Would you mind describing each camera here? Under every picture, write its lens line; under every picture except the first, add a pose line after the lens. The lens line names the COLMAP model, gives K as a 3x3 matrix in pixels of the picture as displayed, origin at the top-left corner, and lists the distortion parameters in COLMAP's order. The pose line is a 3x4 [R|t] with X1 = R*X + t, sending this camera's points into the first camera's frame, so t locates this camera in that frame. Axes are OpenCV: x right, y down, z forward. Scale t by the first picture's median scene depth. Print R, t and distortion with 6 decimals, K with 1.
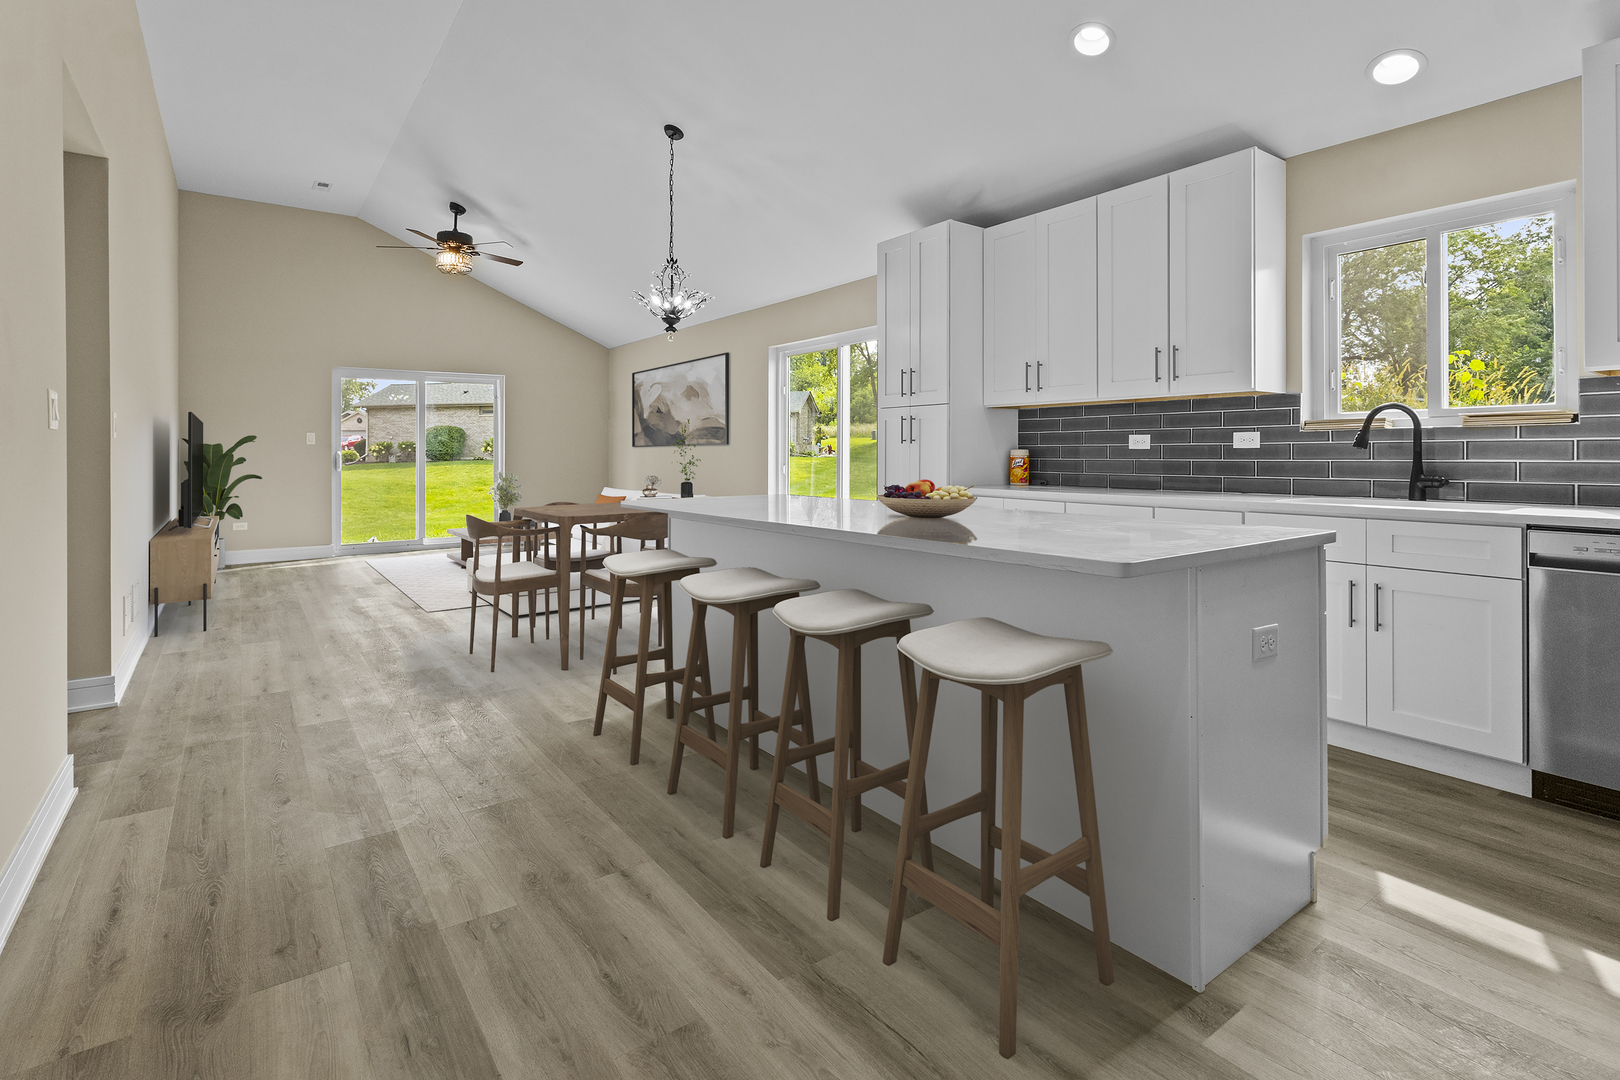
lens RADIAL K [[782.7, 0, 804.8], [0, 782.7, 455.9], [0, 0, 1]] dist [0.000728, -0.000453]
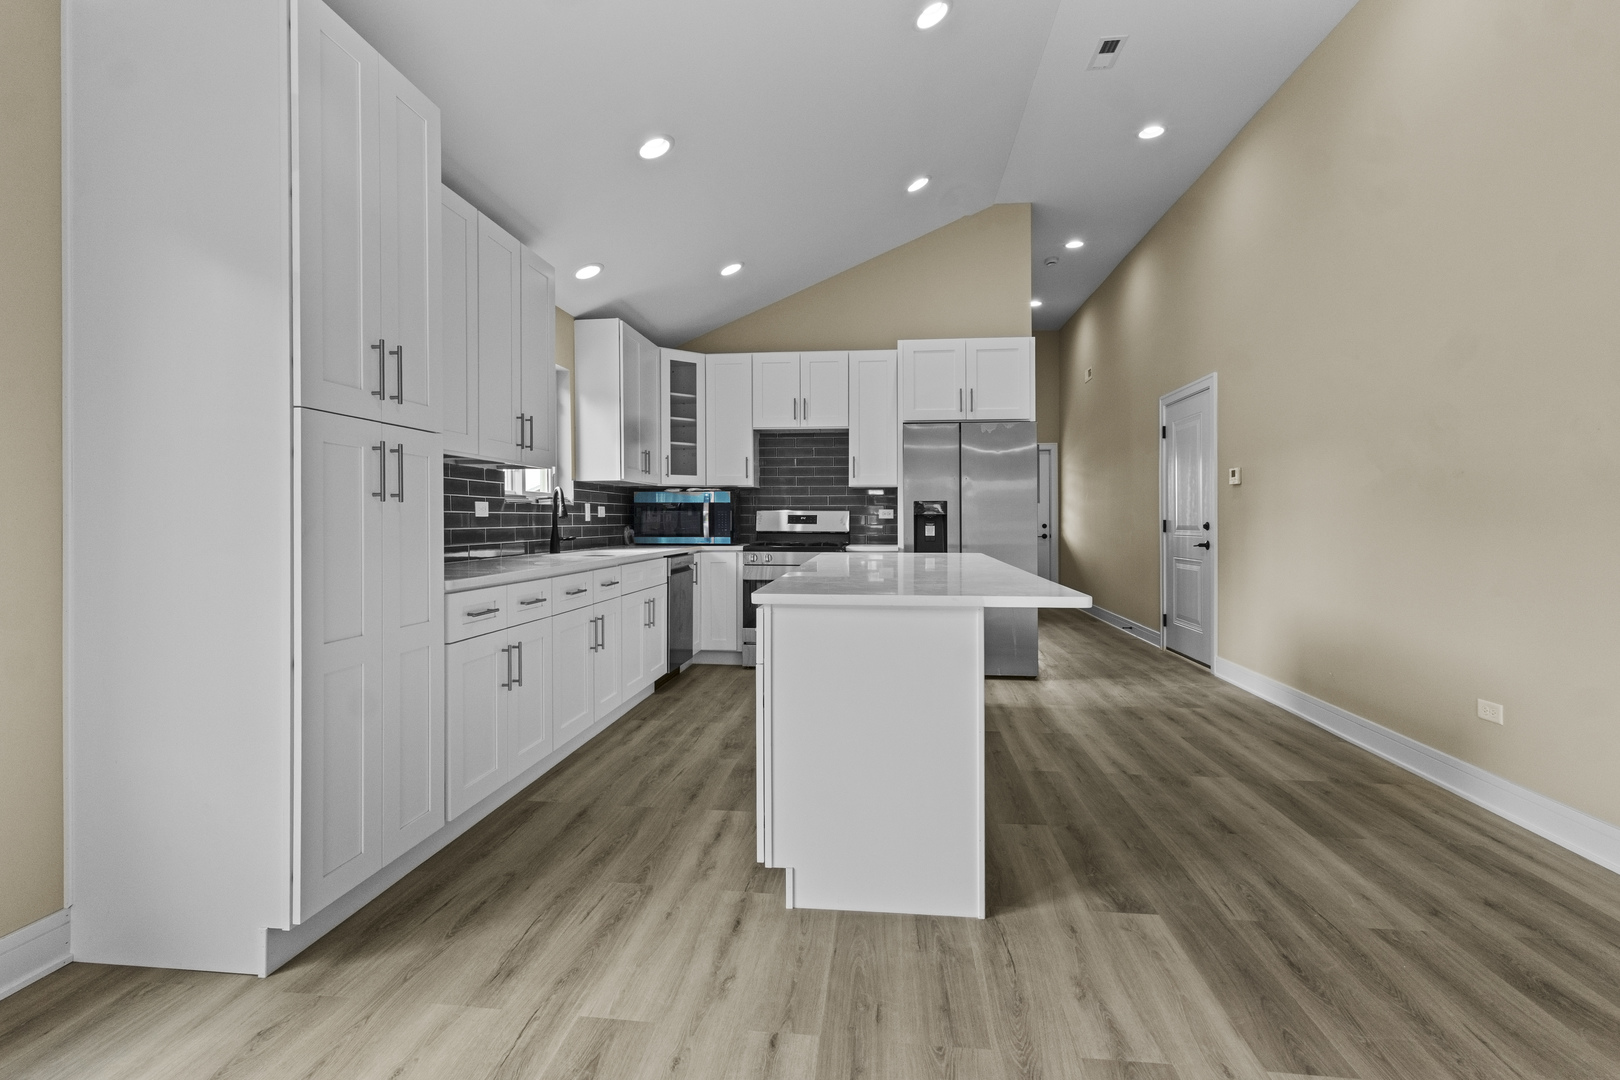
lens RADIAL K [[762.2, 0, 806.1], [0, 762.2, 513.7], [0, 0, 1]] dist [0.000355, 0.000030]
pose [[-0.740289, 0.009579, 0.672221, -0.526358], [0.007218, 0.999954, -0.006300, -0.005916], [-0.672250, 0.000188, -0.740324, 1.695677]]
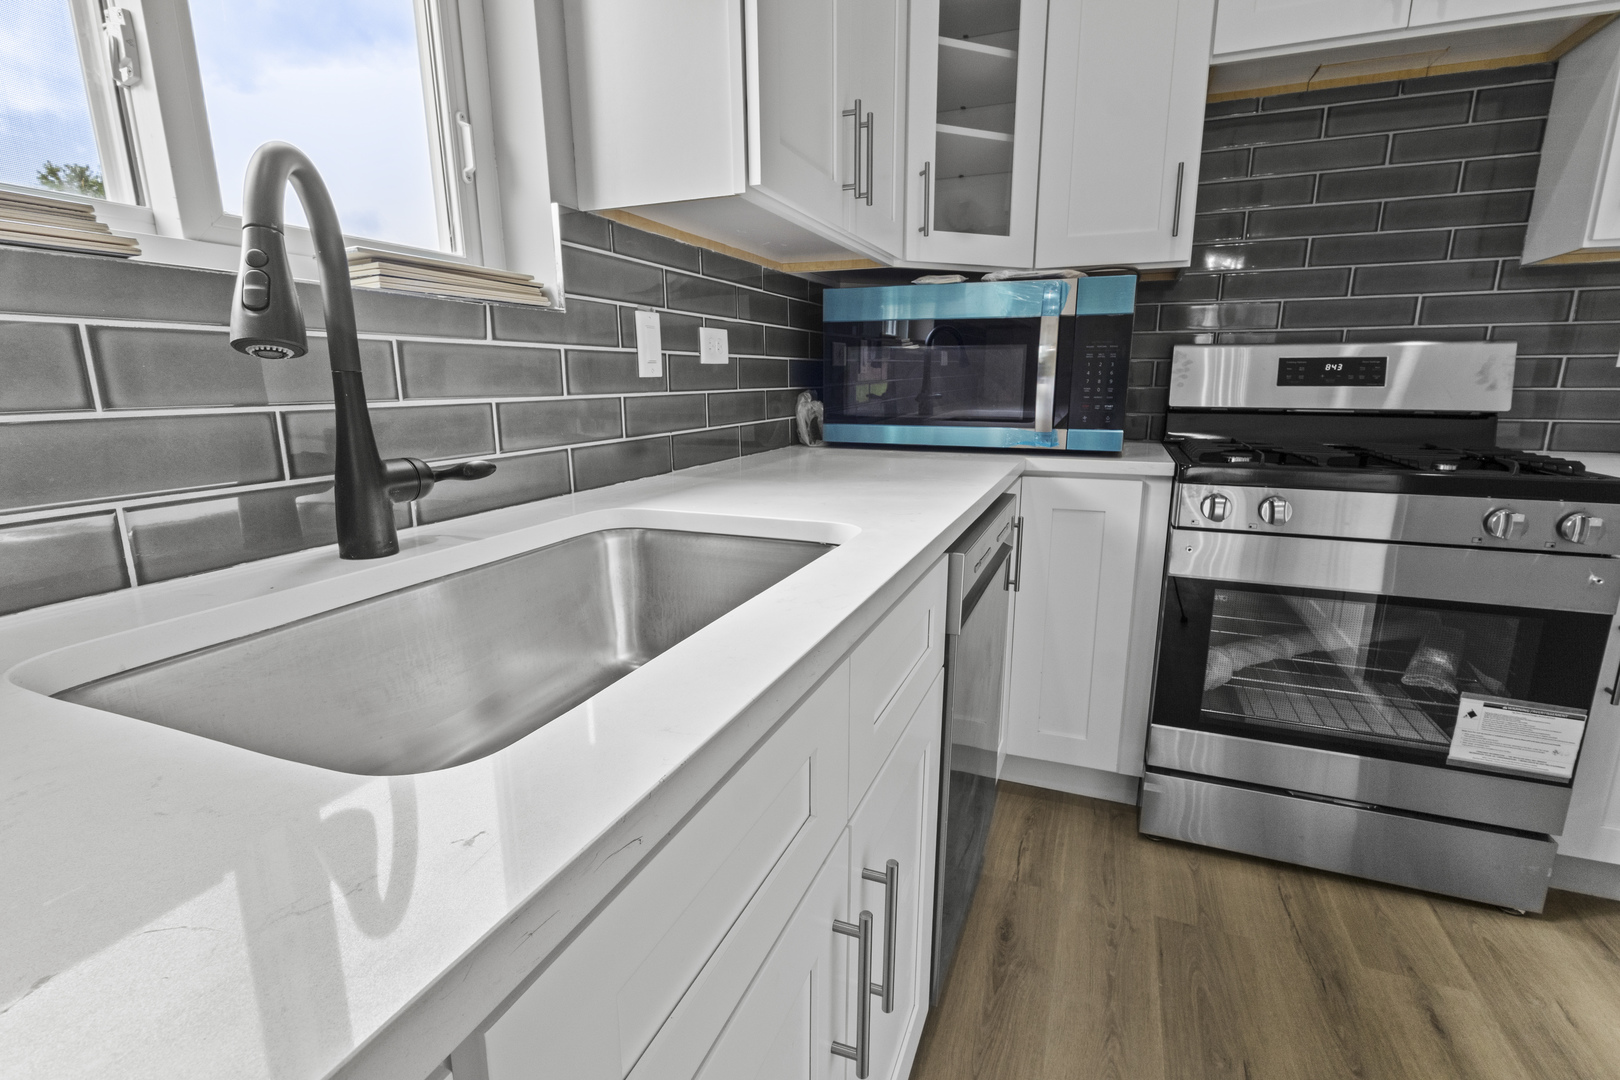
lens RADIAL K [[766.4, 0, 810.0], [0, 766.4, 540.0], [0, 0, 1]] dist [0.001590, 0.000090]
pose [[-0.533861, -0.172566, 0.827776, 0.442046], [0.009063, 0.977730, 0.209672, -0.004271], [-0.845524, 0.119438, -0.520407, 0.992402]]
